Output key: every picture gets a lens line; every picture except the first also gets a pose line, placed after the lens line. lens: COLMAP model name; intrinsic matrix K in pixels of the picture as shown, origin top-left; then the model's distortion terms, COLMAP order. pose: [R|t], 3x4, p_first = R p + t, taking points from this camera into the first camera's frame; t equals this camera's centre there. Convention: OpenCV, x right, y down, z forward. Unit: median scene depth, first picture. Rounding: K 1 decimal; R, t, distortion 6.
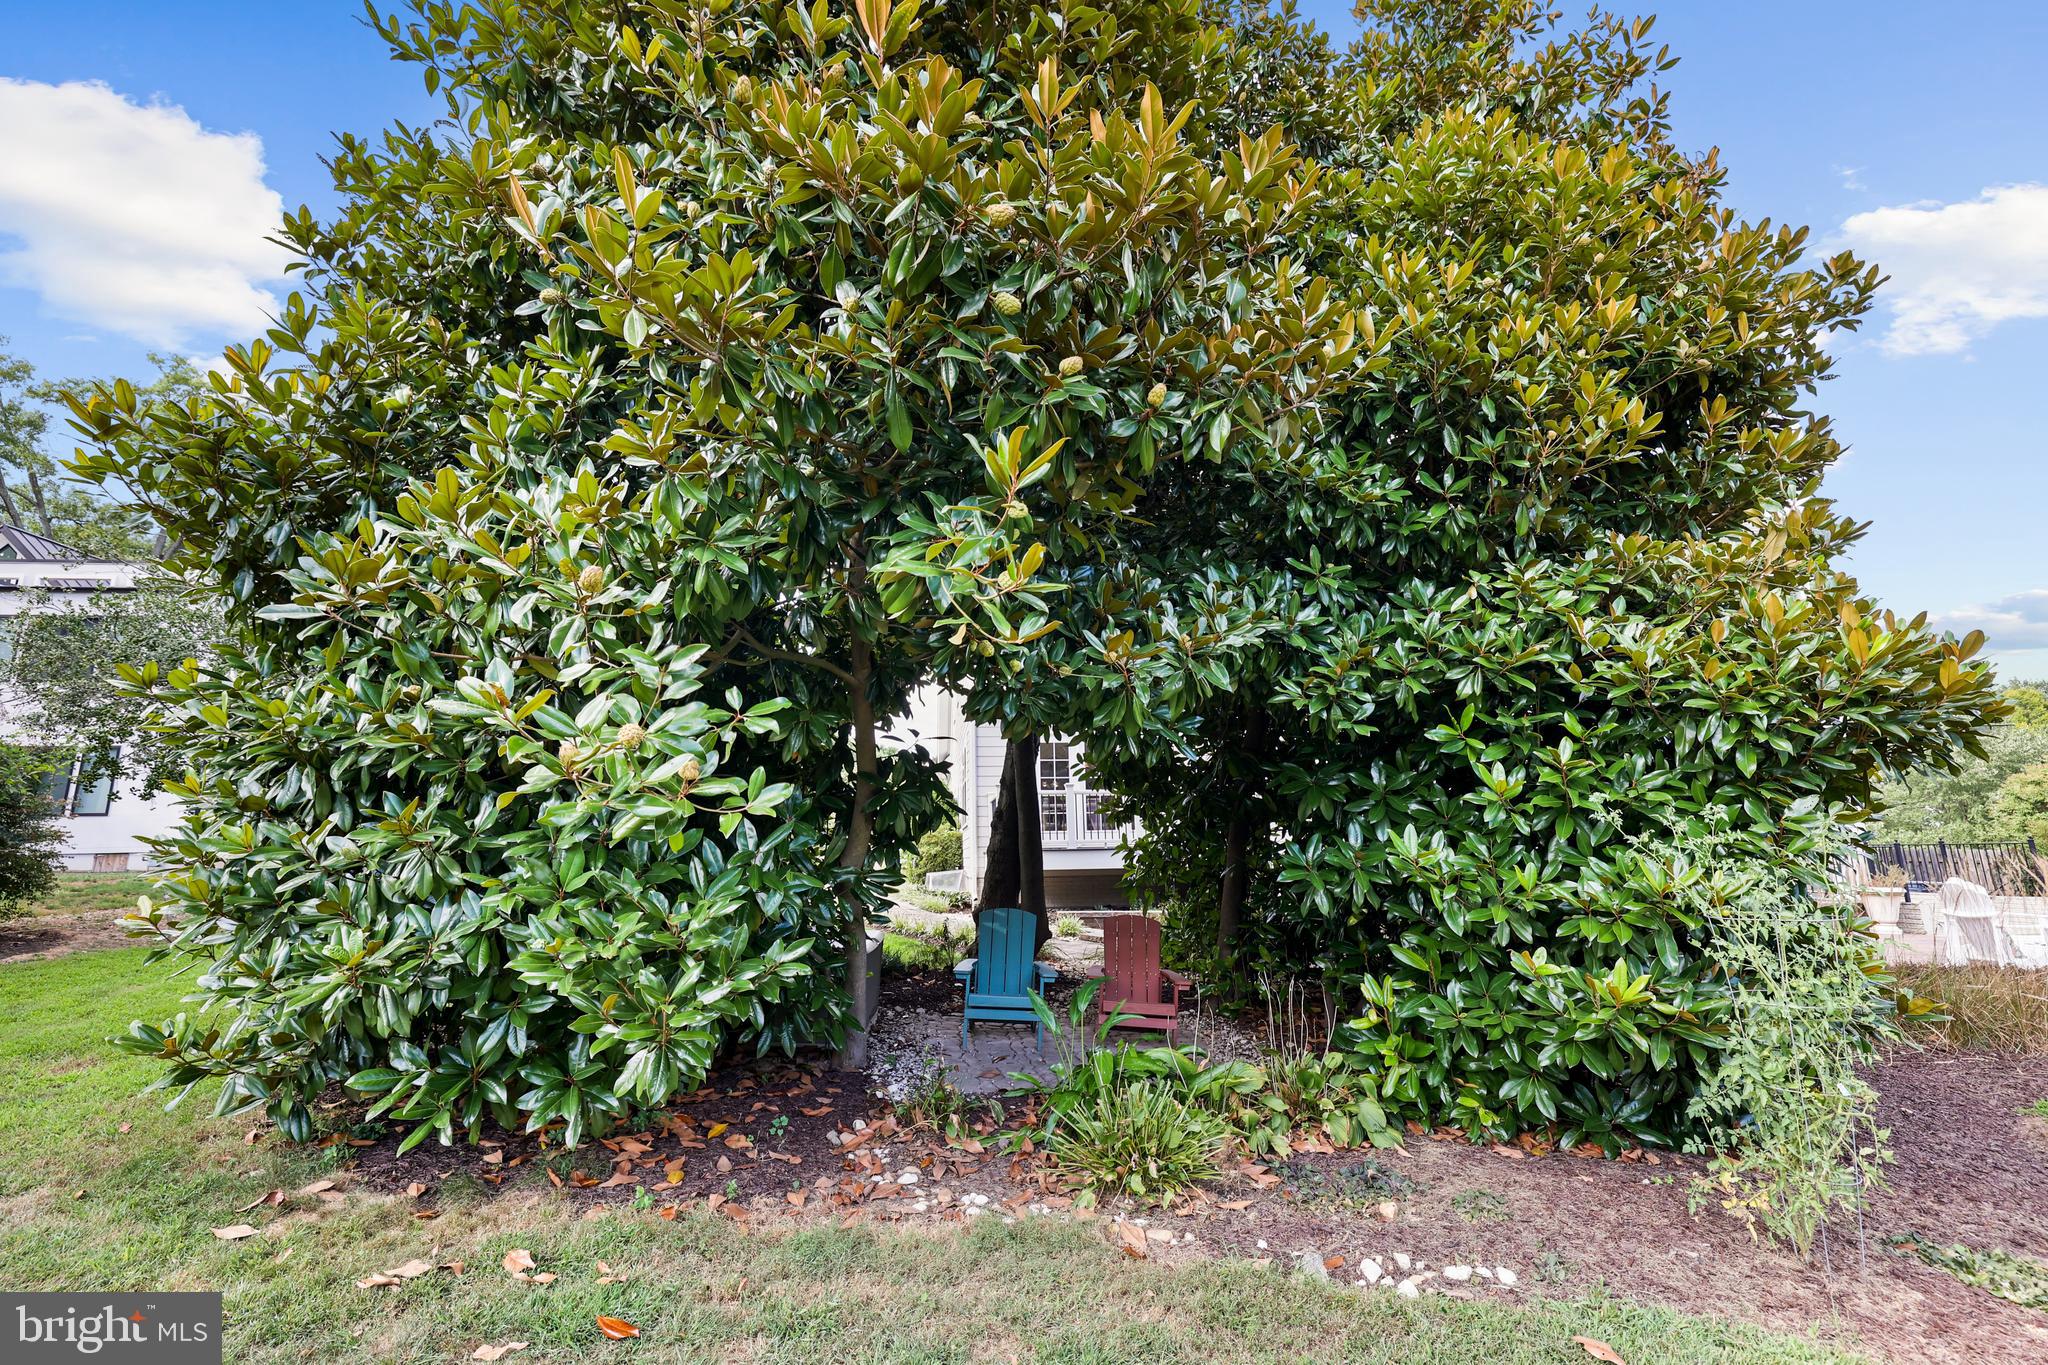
lens RADIAL K [[874.7, 0, 1024.0], [0, 874.7, 682.5], [0, 0, 1]] dist [0.028369, -0.000017]
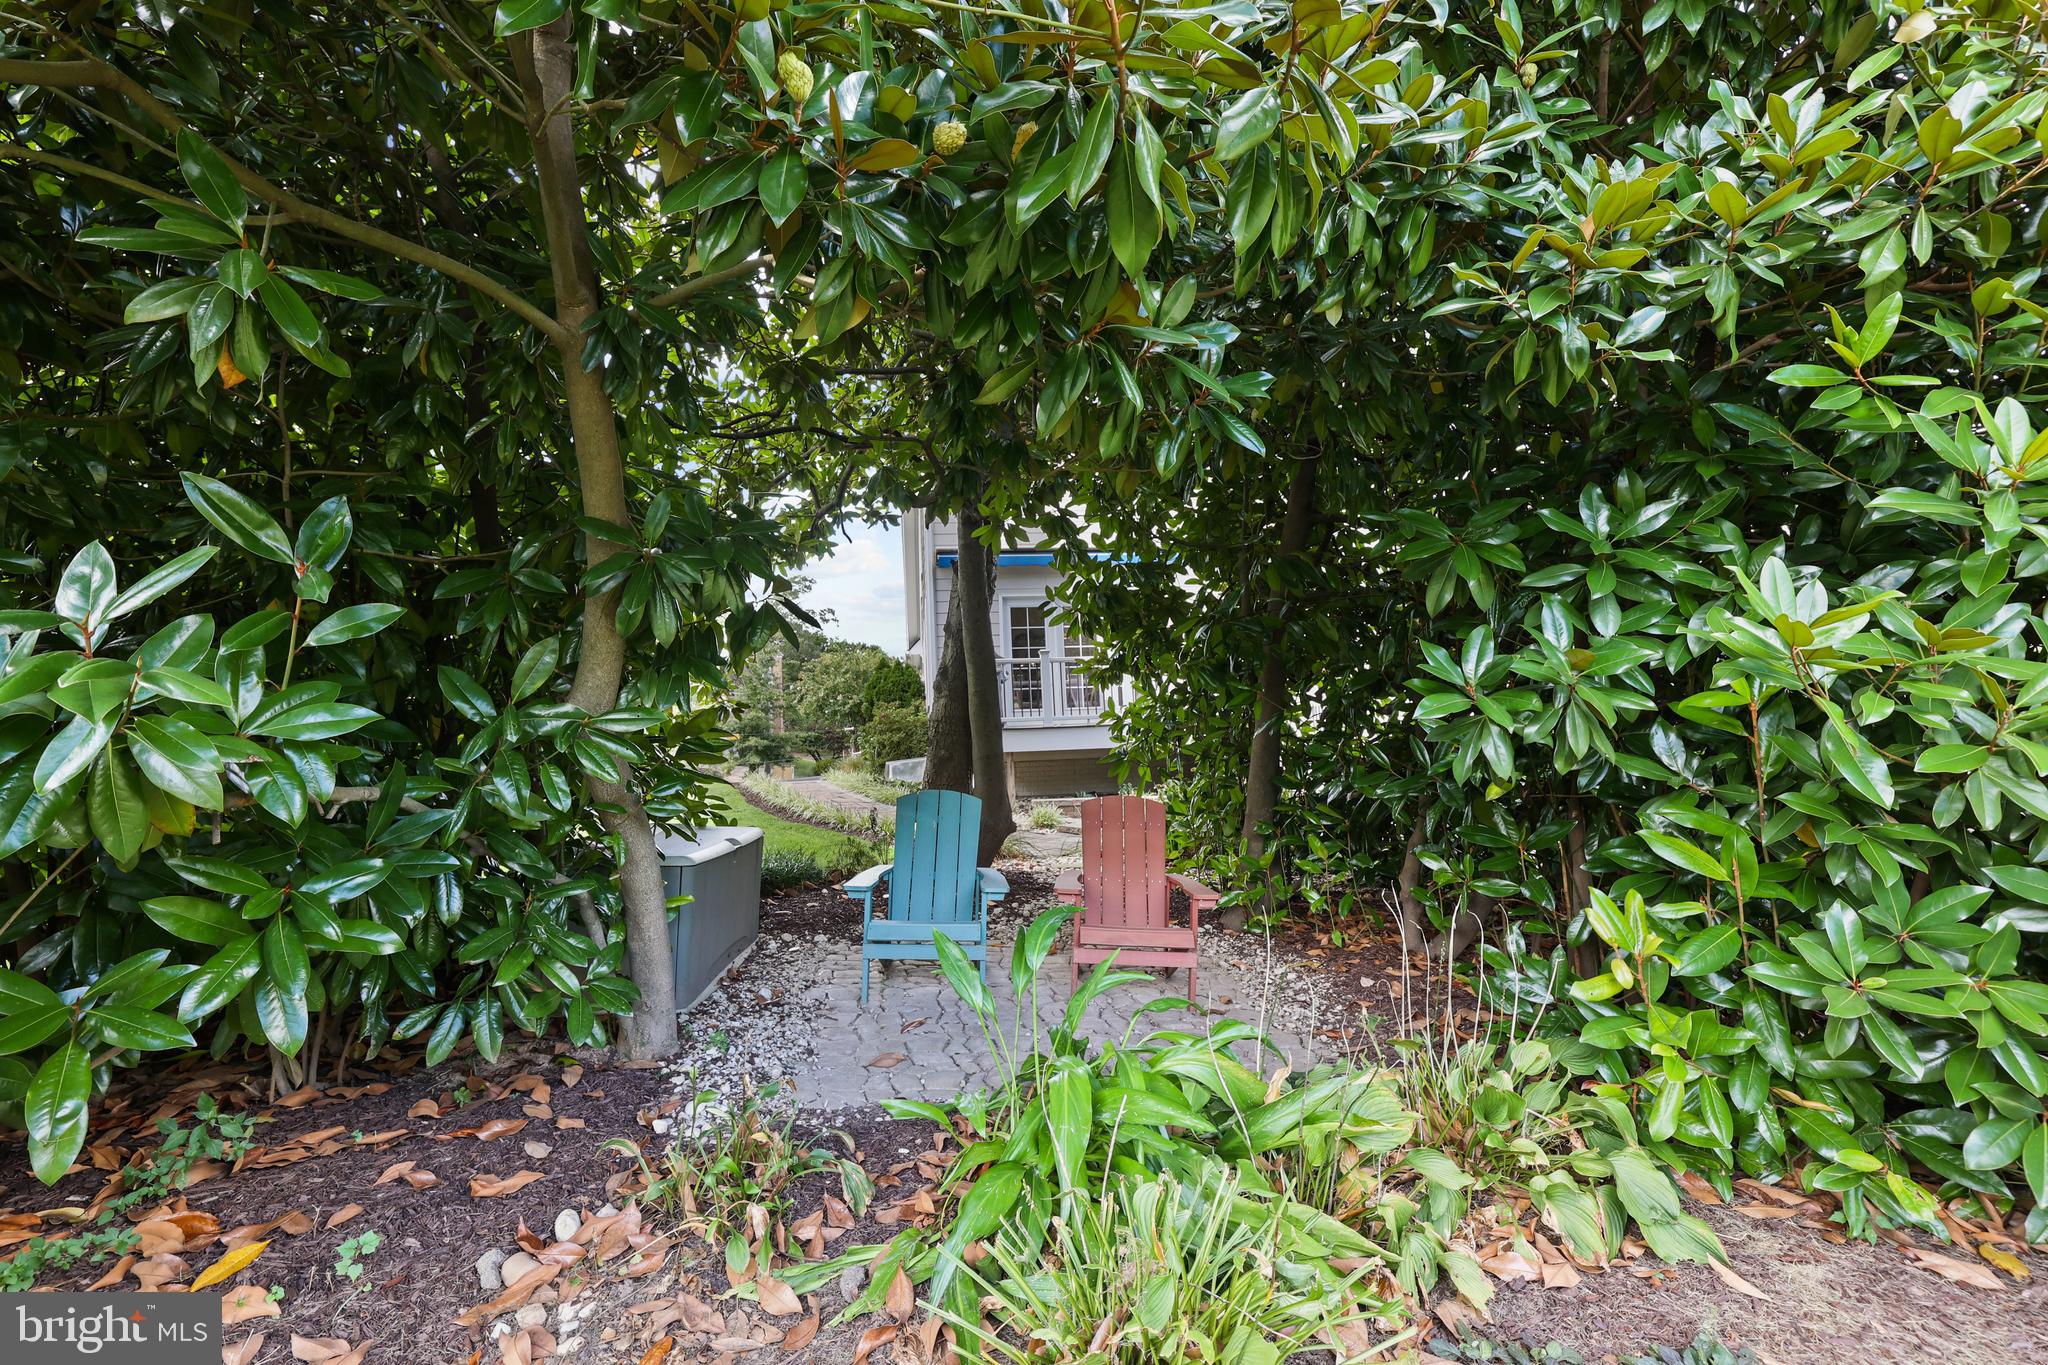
lens RADIAL K [[876.9, 0, 1024.0], [0, 876.9, 682.5], [0, 0, 1]] dist [-0.000473, -0.000016]
pose [[0.999597, -0.023716, 0.015622, 0.054721], [0.021716, 0.992818, 0.117649, 0.136620], [-0.018300, -0.117262, 0.992932, 0.482712]]
